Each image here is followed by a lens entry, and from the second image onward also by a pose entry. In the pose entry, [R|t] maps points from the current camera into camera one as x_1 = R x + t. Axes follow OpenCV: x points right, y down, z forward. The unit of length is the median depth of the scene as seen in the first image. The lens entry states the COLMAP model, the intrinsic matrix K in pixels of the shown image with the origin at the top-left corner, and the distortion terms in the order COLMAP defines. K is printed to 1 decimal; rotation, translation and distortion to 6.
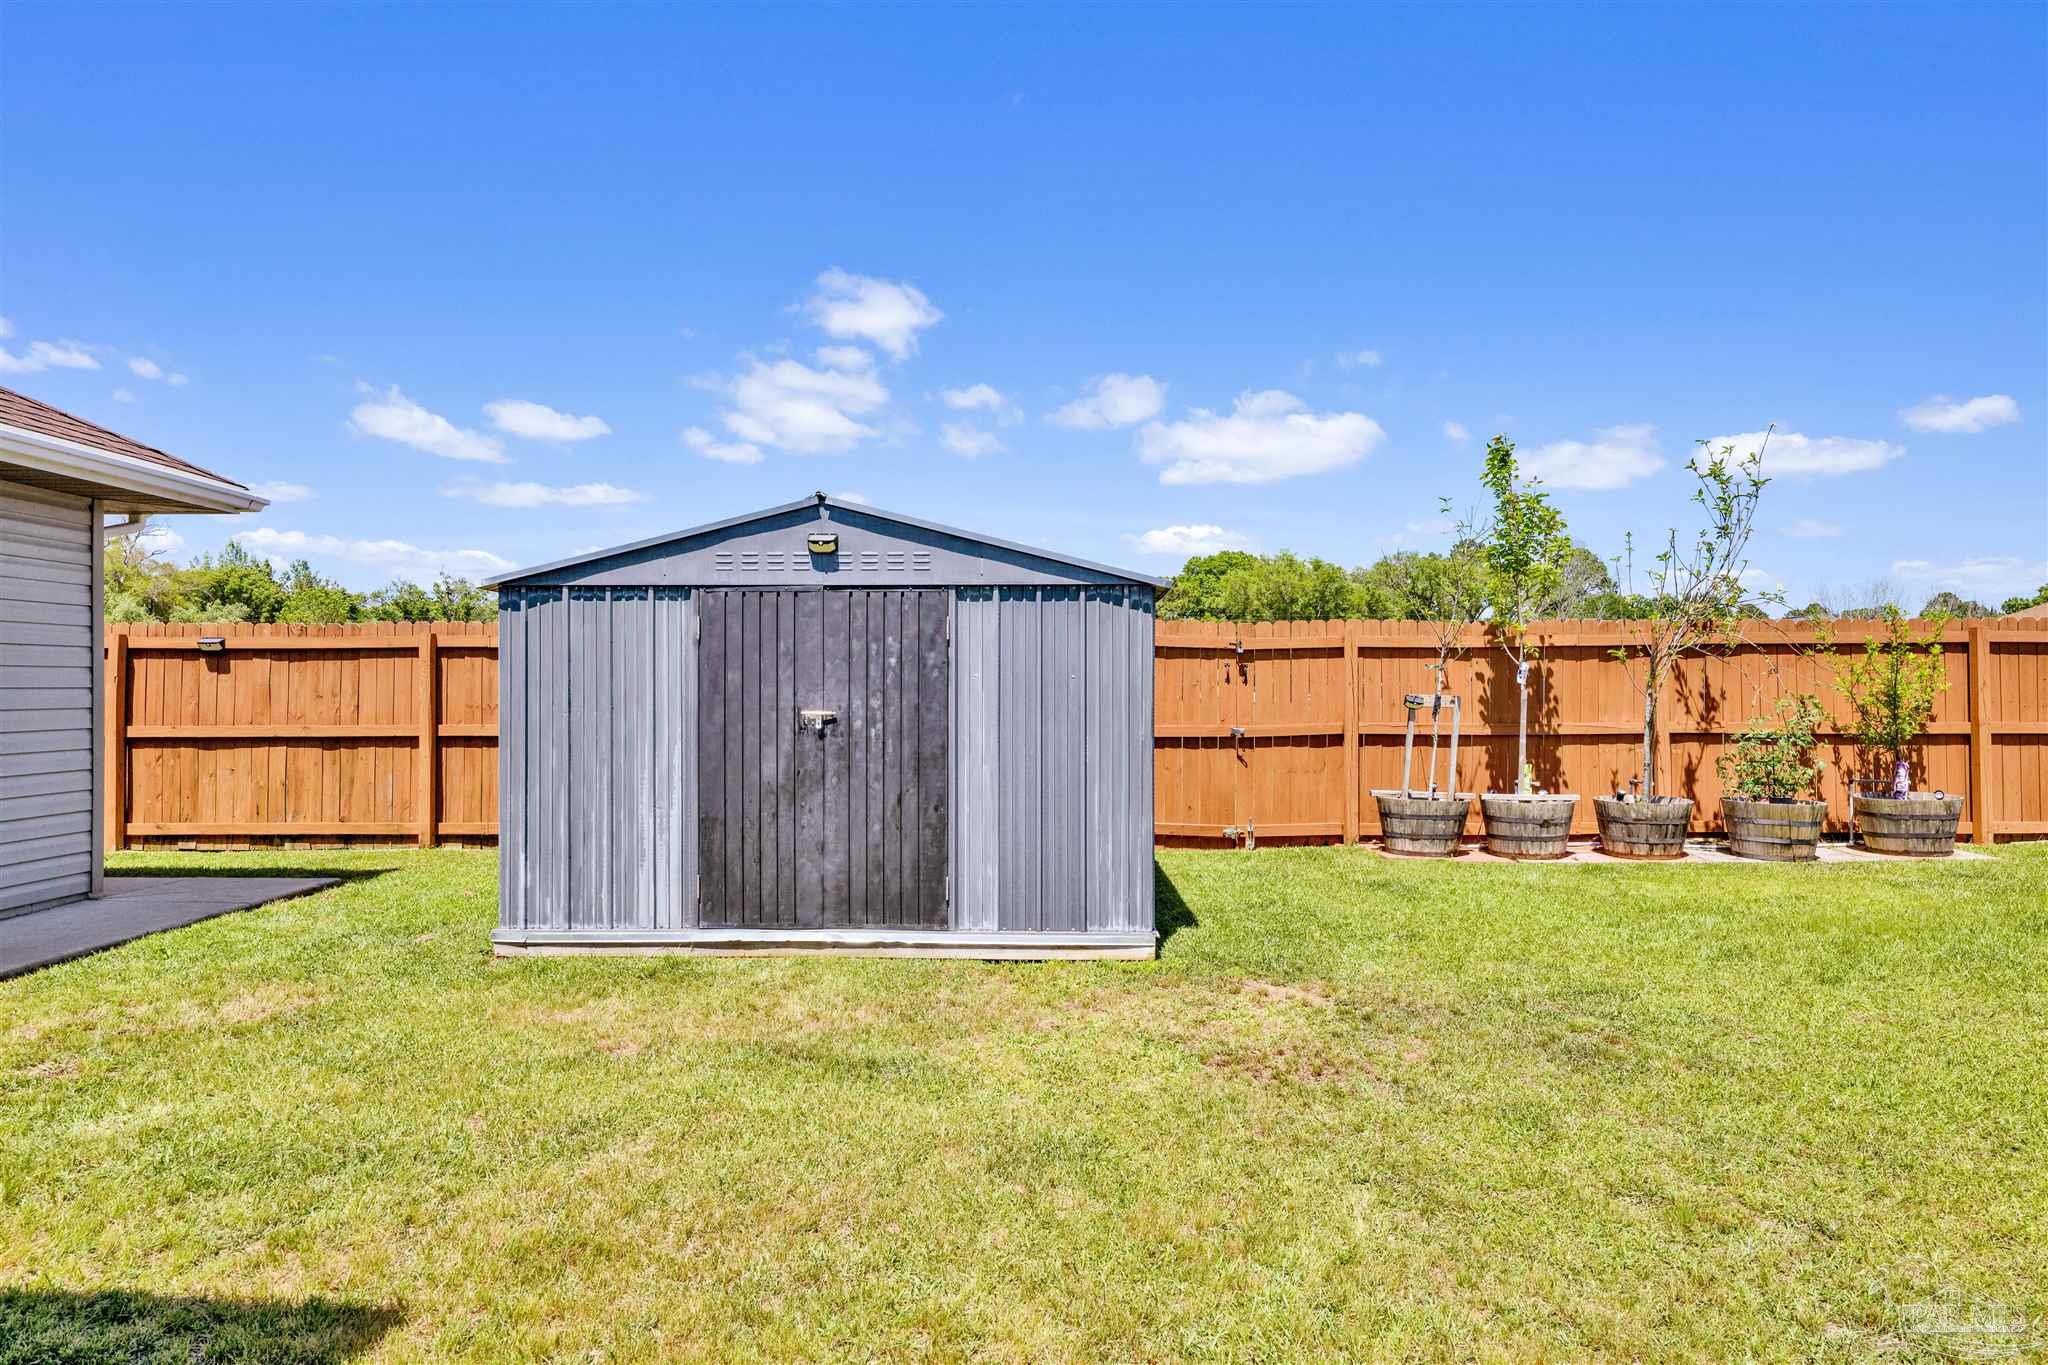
lens RADIAL K [[1256.4, 0, 1028.2], [0, 1256.4, 679.0], [0, 0, 1]] dist [0.004692, 0.000504]
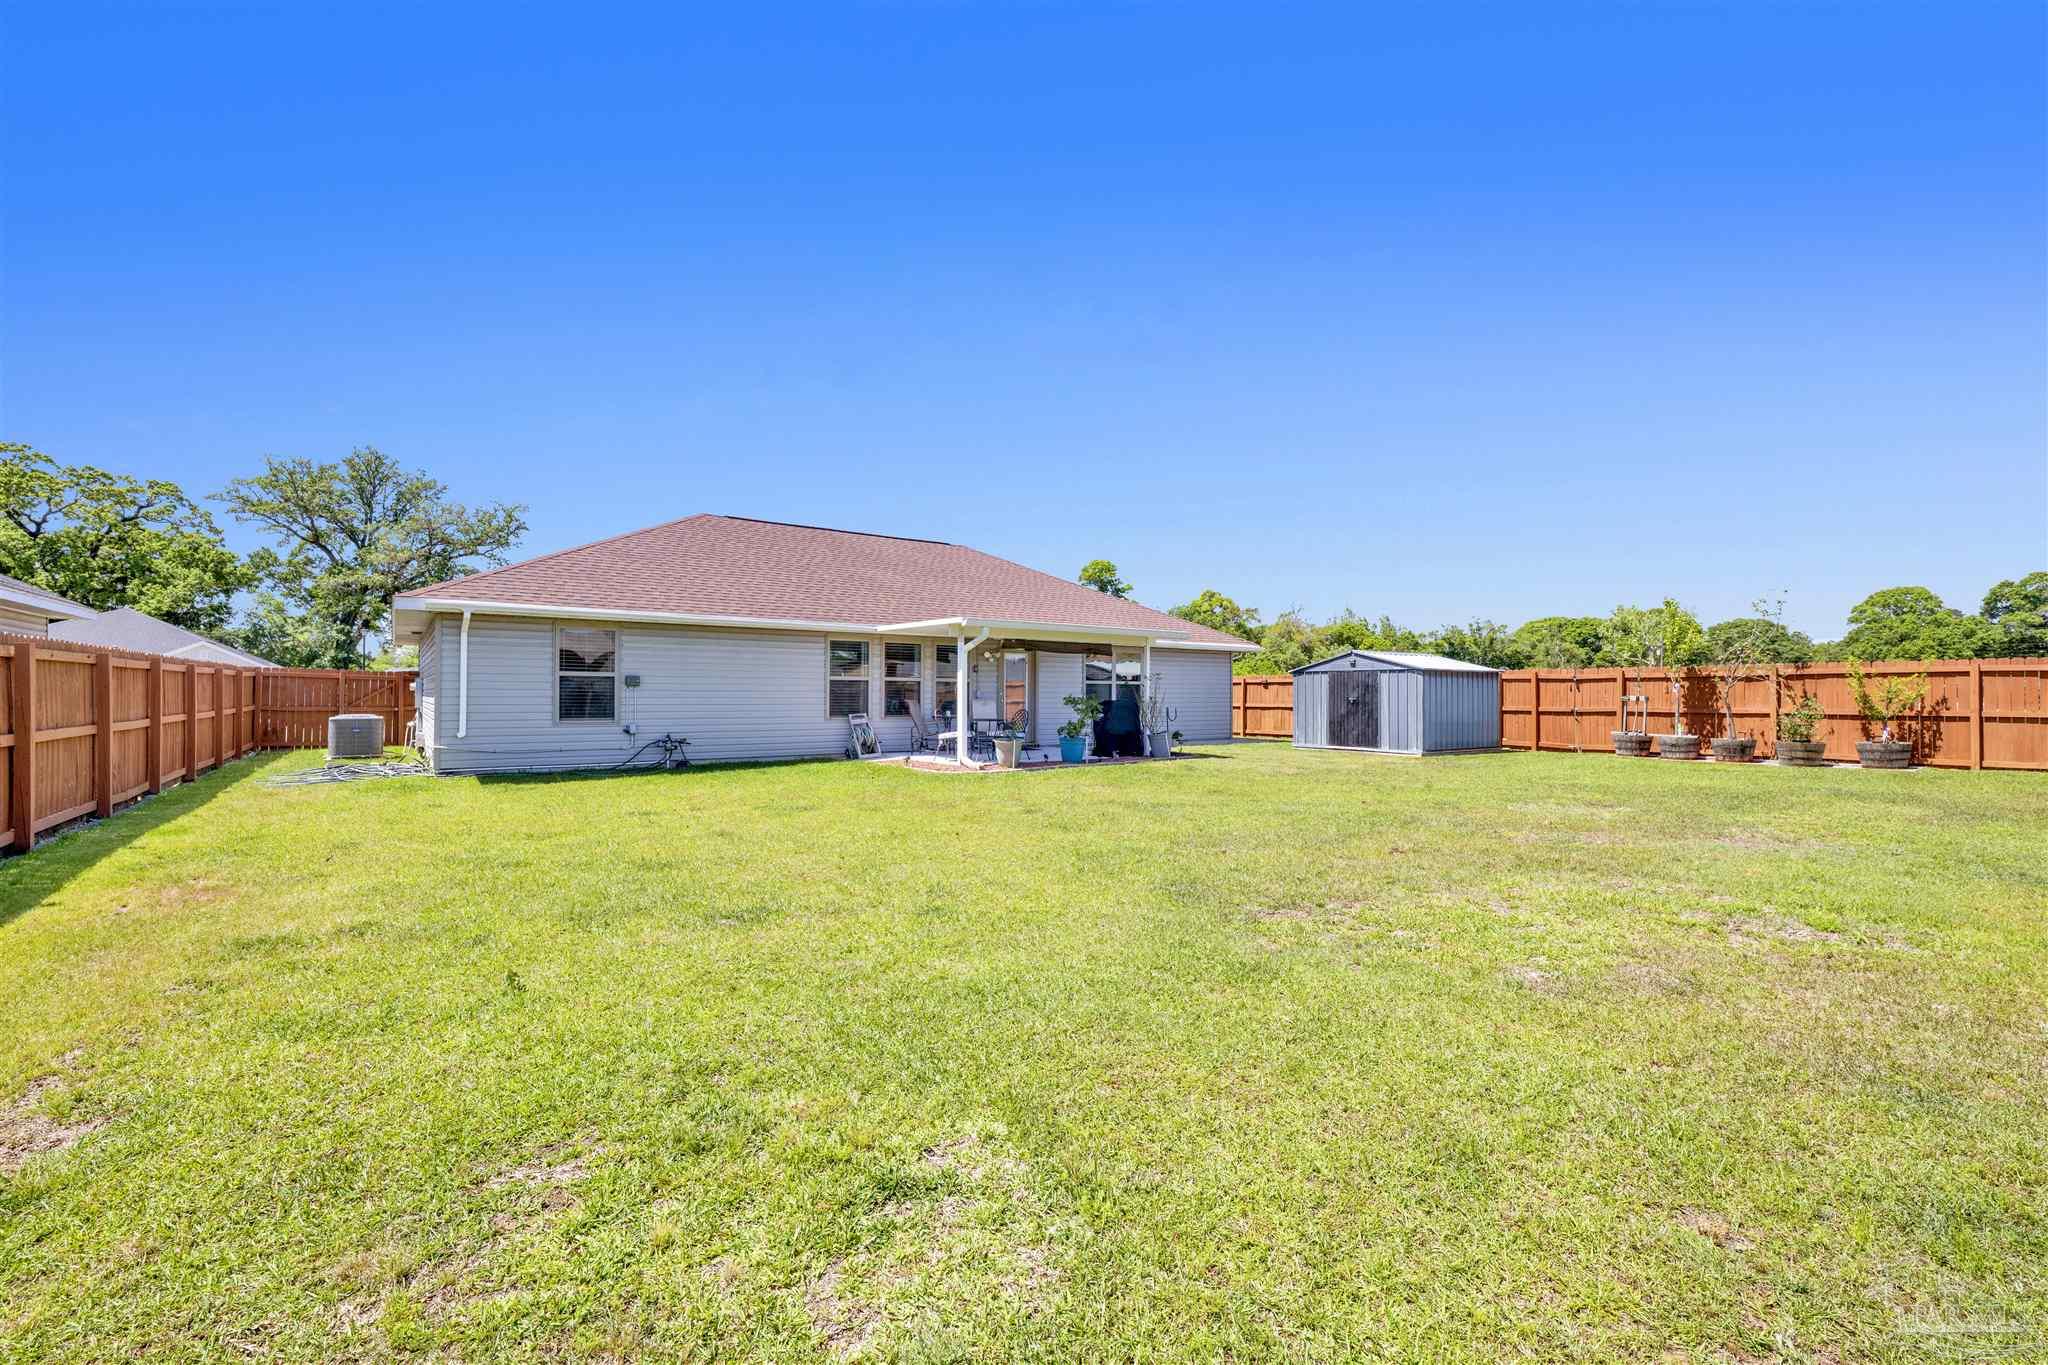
lens RADIAL K [[900.6, 0, 1040.9], [0, 900.6, 694.0], [0, 0, 1]] dist [-0.000796, -0.000232]
pose [[0.618278, 0.000655, -0.785959, 0.974700], [0.004581, 0.999980, 0.004437, -0.005401], [0.785946, -0.006344, 0.618262, -1.085110]]
